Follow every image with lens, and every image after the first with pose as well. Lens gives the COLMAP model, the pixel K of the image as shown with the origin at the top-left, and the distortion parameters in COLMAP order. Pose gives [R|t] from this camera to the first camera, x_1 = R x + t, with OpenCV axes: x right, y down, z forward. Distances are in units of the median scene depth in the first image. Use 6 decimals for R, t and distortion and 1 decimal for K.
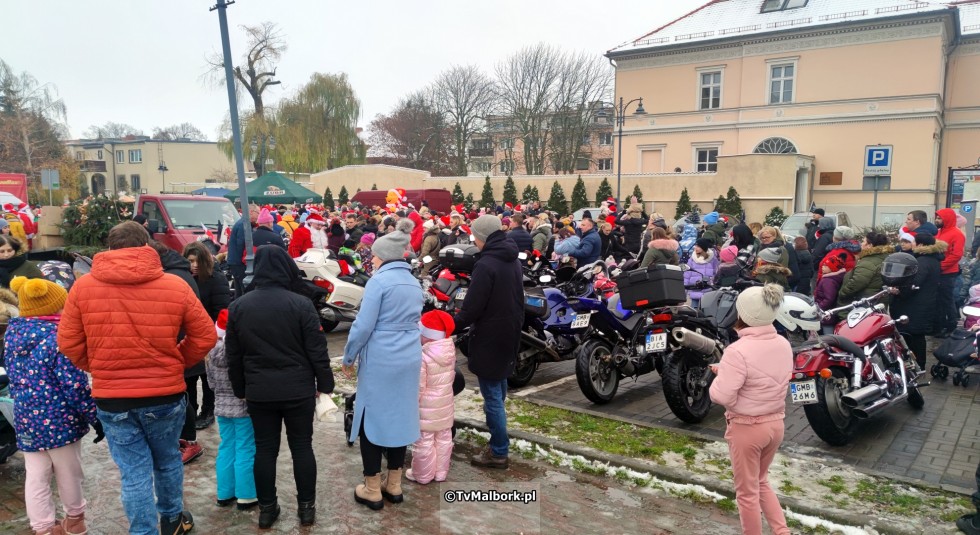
lens RADIAL K [[701.1, 0, 471.9], [0, 701.1, 297.2], [0, 0, 1]] dist [0.081298, -0.085346]
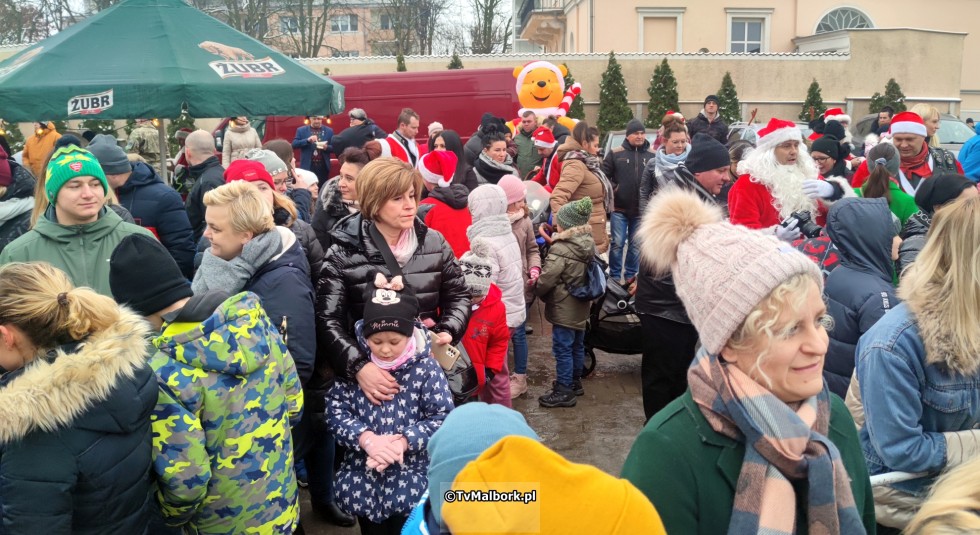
lens RADIAL K [[794.1, 0, 487.1], [0, 794.1, 297.1], [0, 0, 1]] dist [-0.112760, 0.003178]
pose [[0.805636, -0.155024, 0.571768, -0.189927], [0.103640, 0.987152, 0.121616, -0.049891], [-0.583275, -0.038720, 0.811352, 0.383838]]
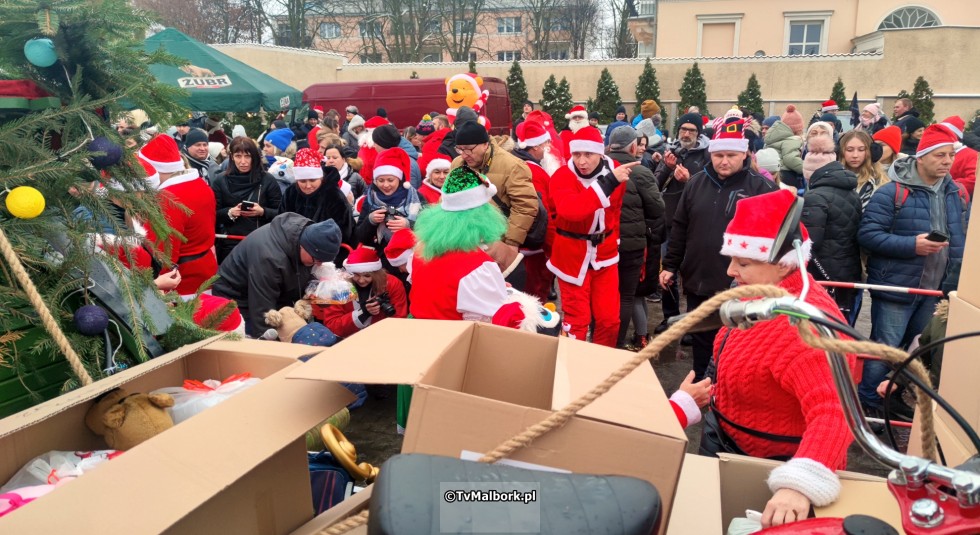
lens RADIAL K [[729.0, 0, 487.5], [0, 729.0, 282.6], [0, 0, 1]] dist [0.027444, -0.067161]
pose [[0.936019, -0.092718, 0.339517, -0.142537], [0.058860, 0.992328, 0.108720, -0.038132], [-0.346992, -0.081780, 0.934296, 0.292252]]
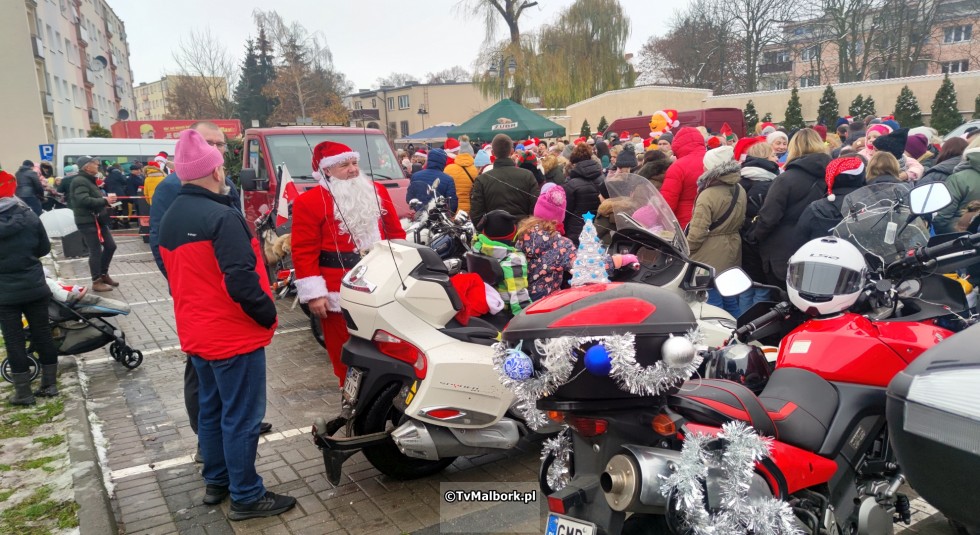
lens RADIAL K [[702.8, 0, 496.8], [0, 702.8, 285.0], [0, 0, 1]] dist [0.081012, -0.077357]
pose [[0.940868, 0.021216, -0.338108, -0.010517], [0.002359, 0.997602, 0.069165, -0.013707], [0.338765, -0.065873, 0.938562, 0.131457]]
